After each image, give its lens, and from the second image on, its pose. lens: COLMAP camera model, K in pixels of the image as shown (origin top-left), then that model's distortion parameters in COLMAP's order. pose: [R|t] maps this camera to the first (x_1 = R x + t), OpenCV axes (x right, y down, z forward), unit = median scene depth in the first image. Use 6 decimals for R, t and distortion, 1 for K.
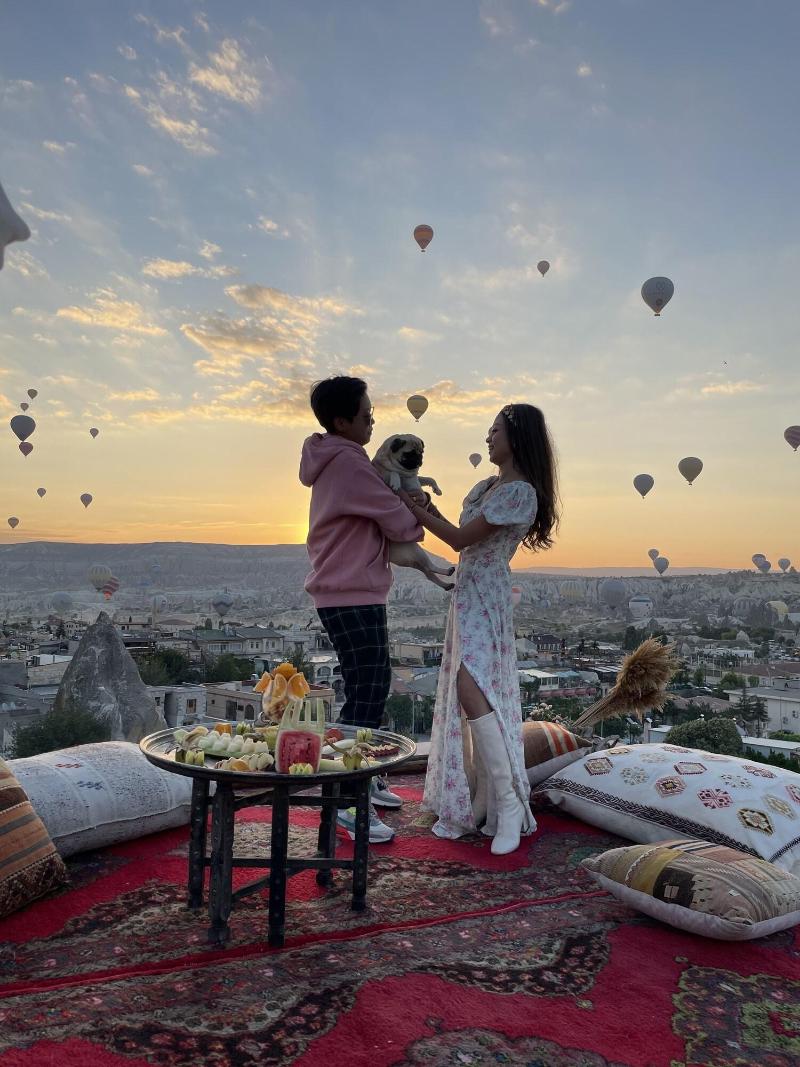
lens RADIAL K [[800.8, 0, 406.0], [0, 800.8, 533.3], [0, 0, 1]] dist [0.098318, -0.119726]
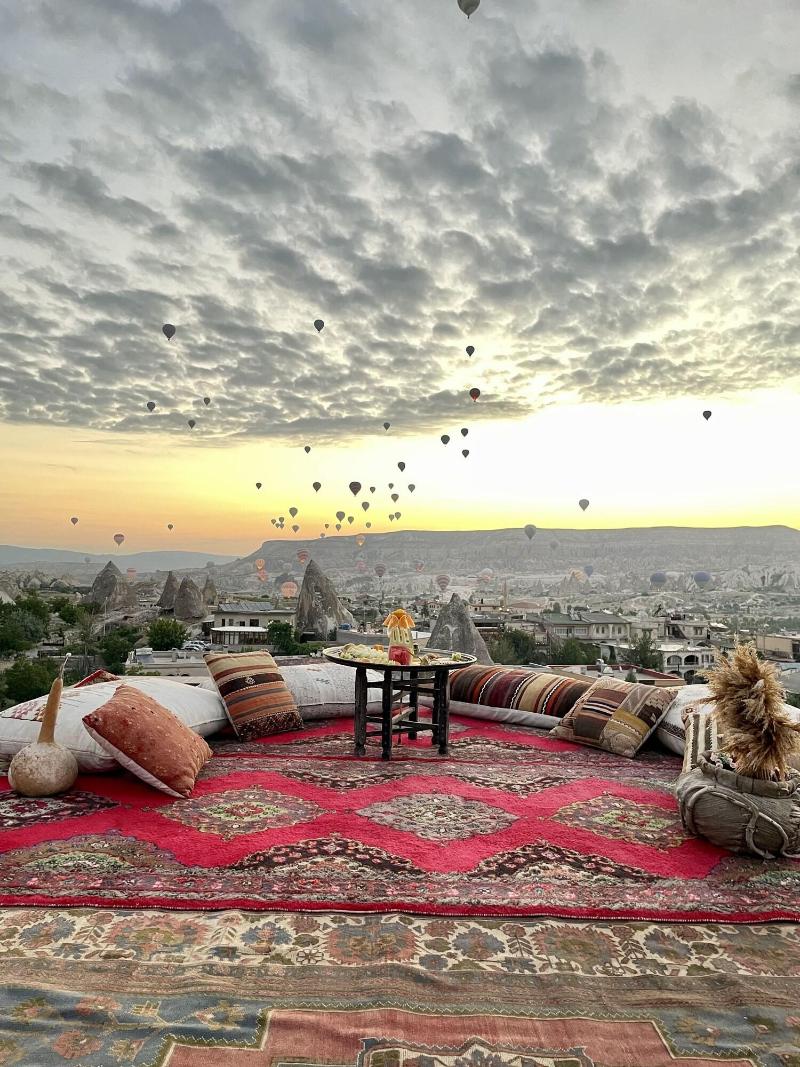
lens RADIAL K [[800.6, 0, 385.8], [0, 800.6, 534.0], [0, 0, 1]] dist [0.103790, -0.124806]
pose [[0.900645, -0.019407, -0.434122, 0.620644], [0.027950, 0.999521, 0.013302, -0.026638], [0.433656, -0.024114, 0.900756, -0.606422]]
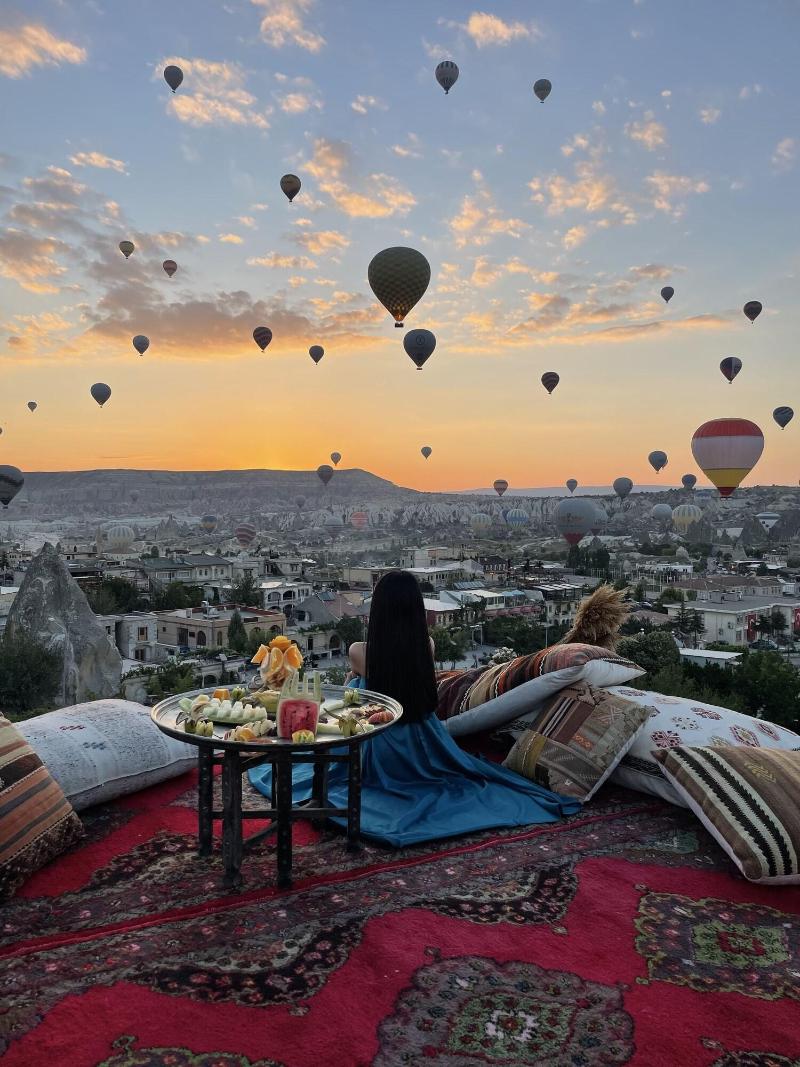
lens RADIAL K [[800.6, 0, 385.8], [0, 800.6, 534.0], [0, 0, 1]] dist [0.103790, -0.124806]
pose [[0.998955, -0.021487, 0.040349, -0.053206], [0.017519, 0.995205, 0.096226, -0.084629], [-0.042223, -0.095419, 0.994541, -0.074355]]
